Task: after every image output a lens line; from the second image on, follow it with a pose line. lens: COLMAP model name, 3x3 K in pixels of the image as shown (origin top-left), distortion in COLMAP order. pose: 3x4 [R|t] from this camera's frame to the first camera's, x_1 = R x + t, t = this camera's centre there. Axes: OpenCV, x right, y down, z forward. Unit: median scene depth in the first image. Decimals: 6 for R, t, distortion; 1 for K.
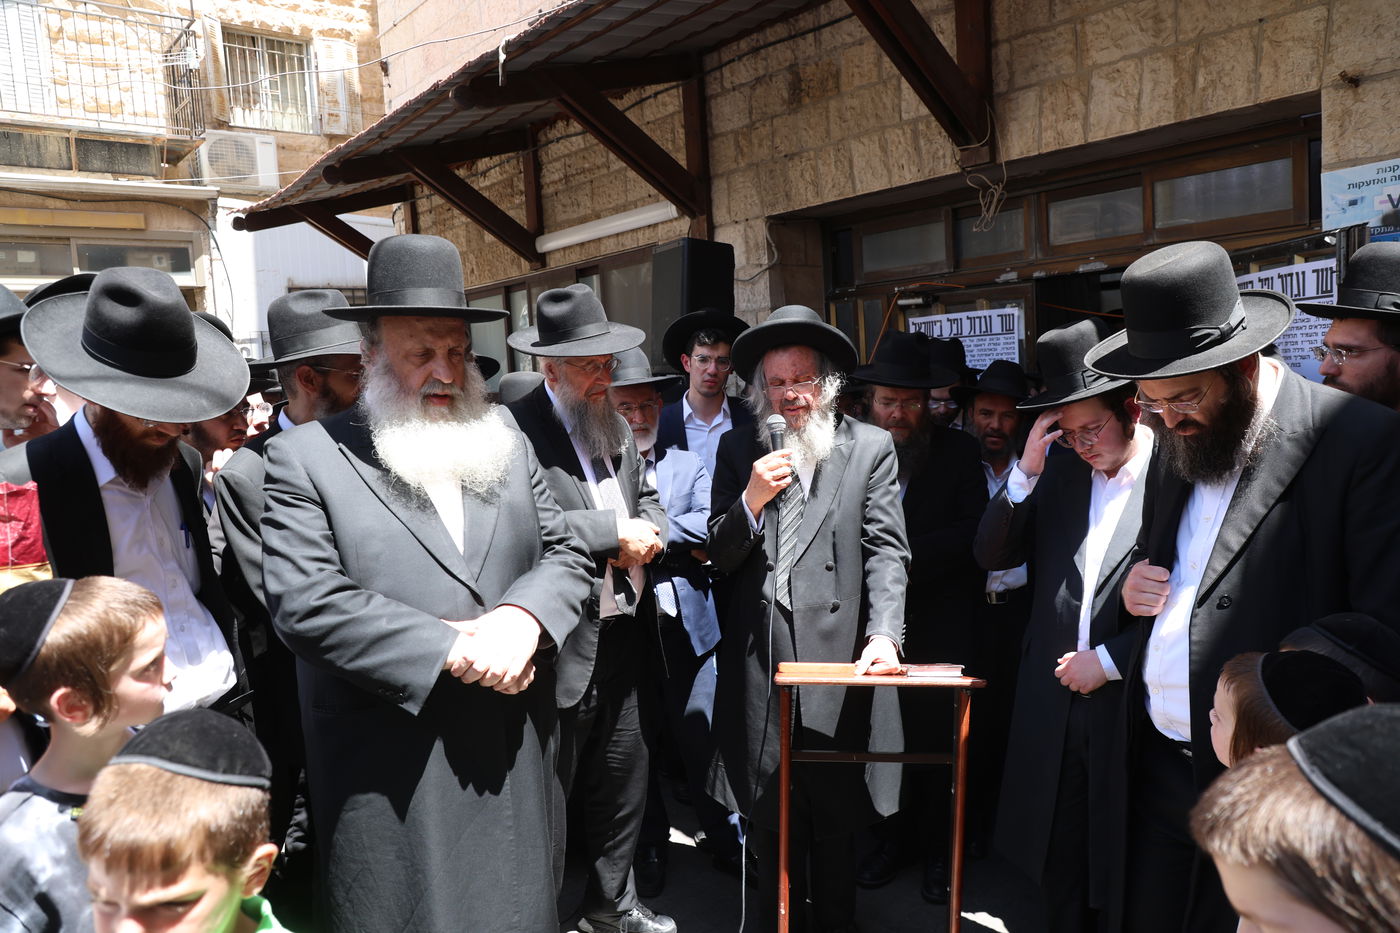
lens RADIAL K [[964.6, 0, 700.9], [0, 964.6, 467.1], [0, 0, 1]] dist [-0.062735, 0.033815]
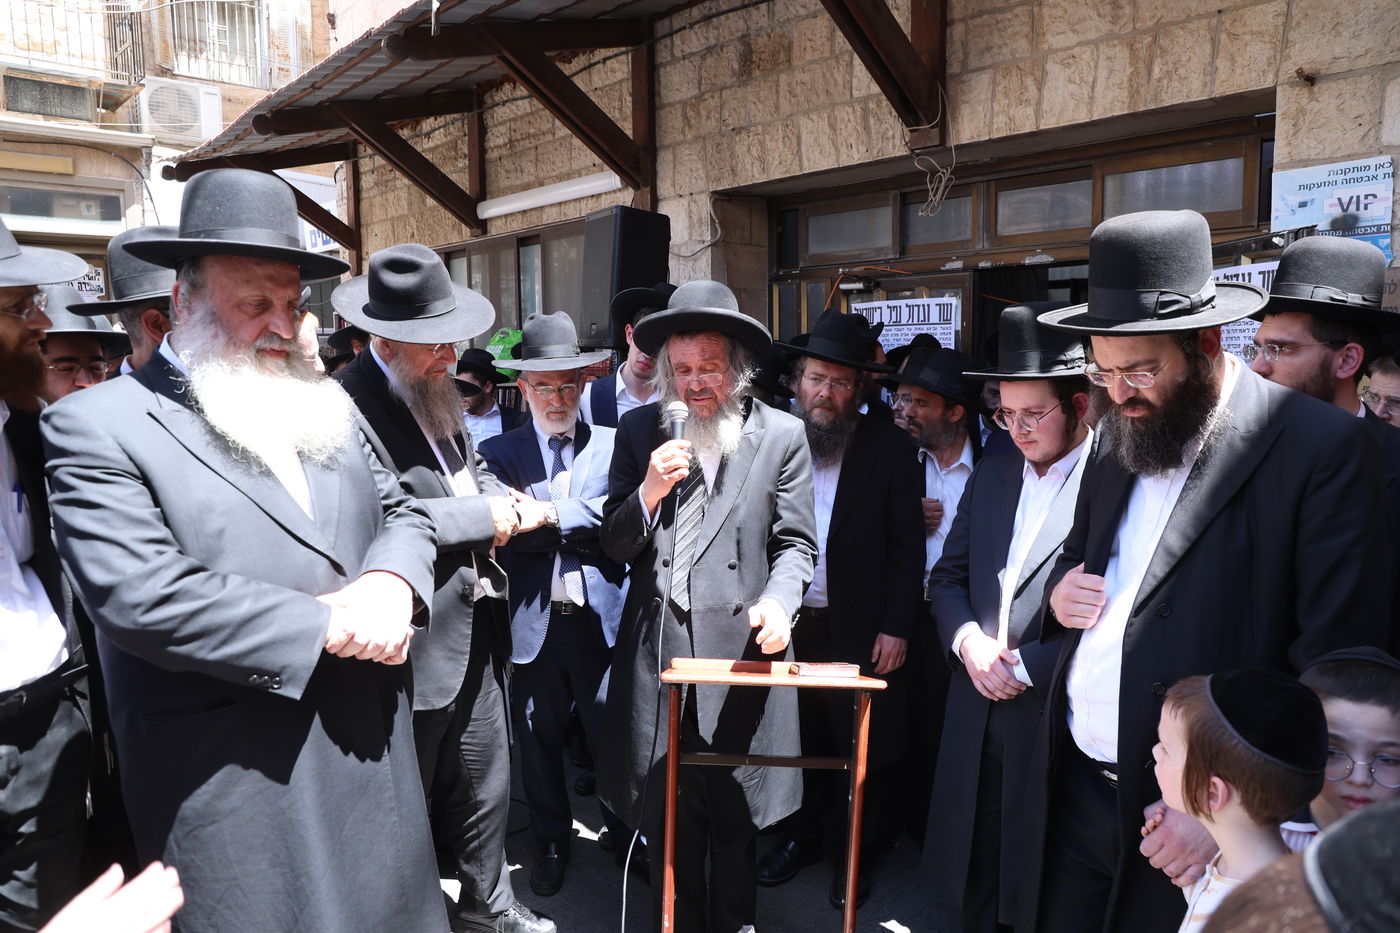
lens RADIAL K [[952.5, 0, 701.7], [0, 952.5, 463.6], [0, 0, 1]] dist [-0.068207, 0.035991]
pose [[0.997817, 0.041624, 0.051280, 0.022241], [-0.042484, 0.998972, 0.015806, -0.001409], [-0.050569, -0.017950, 0.998559, 0.043449]]
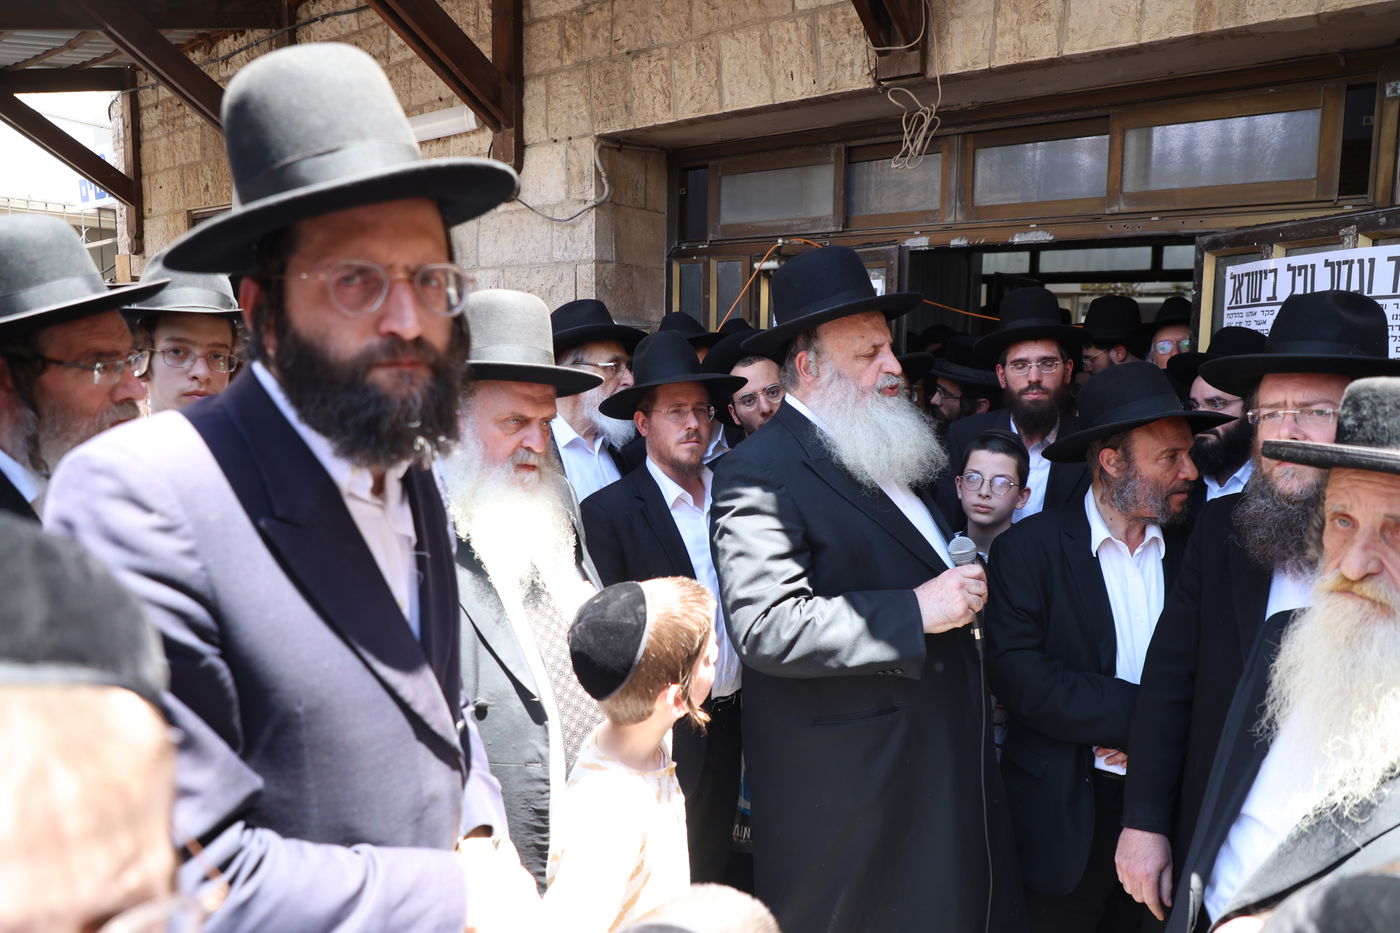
lens RADIAL K [[964.6, 0, 700.9], [0, 964.6, 467.1], [0, 0, 1]] dist [-0.062735, 0.033815]
pose [[0.978883, 0.049132, 0.198431, 0.014132], [-0.053766, 0.998391, 0.018027, -0.026087], [-0.197226, -0.028316, 0.979949, 0.273618]]
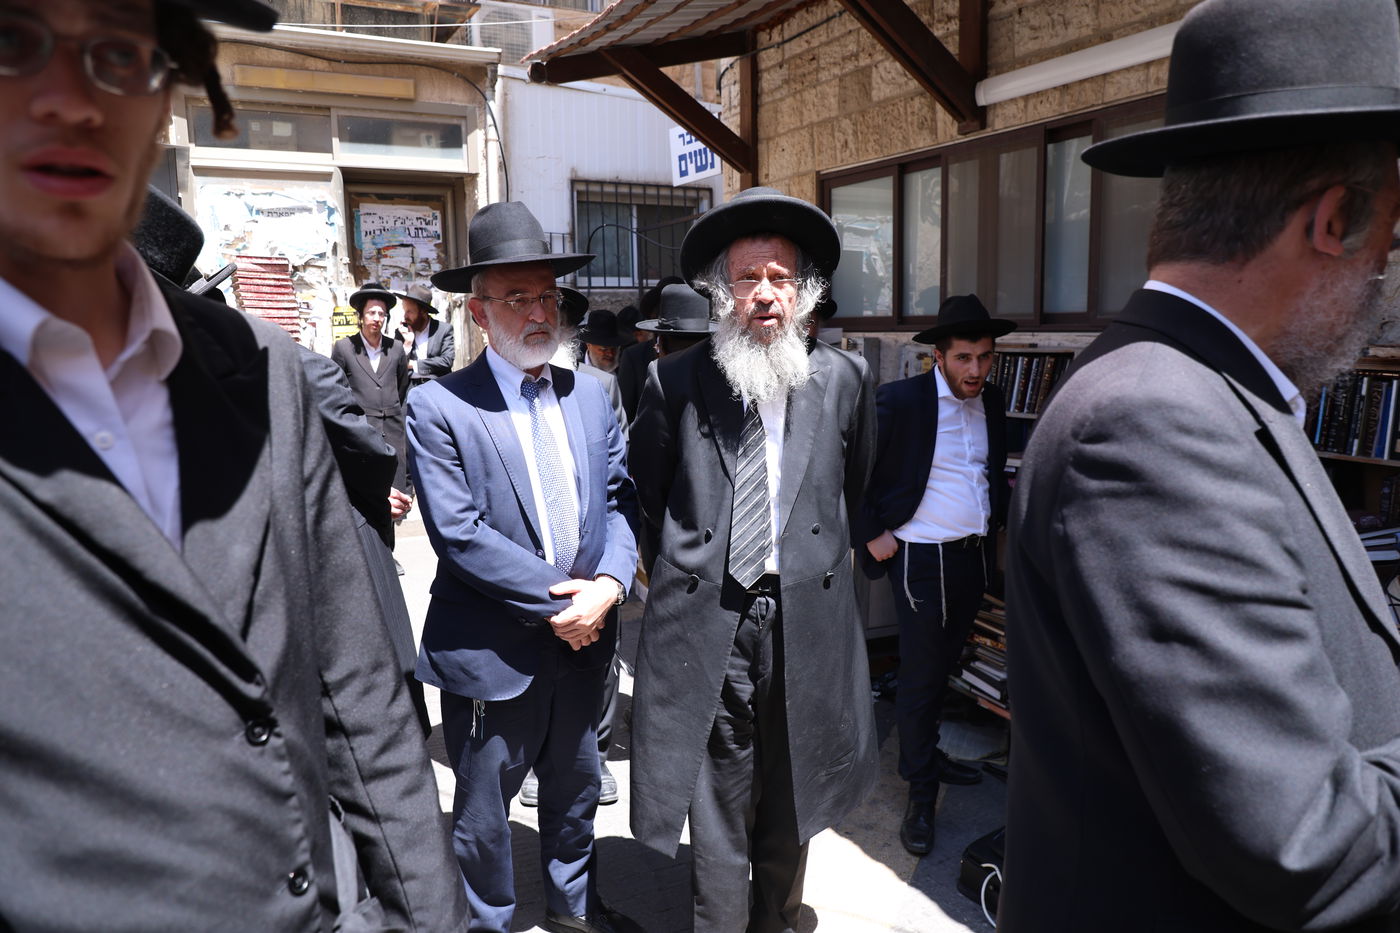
lens RADIAL K [[952.5, 0, 701.7], [0, 952.5, 463.6], [0, 0, 1]] dist [-0.068207, 0.035991]
pose [[0.976321, 0.074840, -0.202970, -0.286171], [-0.062408, 0.995801, 0.066980, -0.013183], [0.207130, -0.052727, 0.976892, 0.440386]]
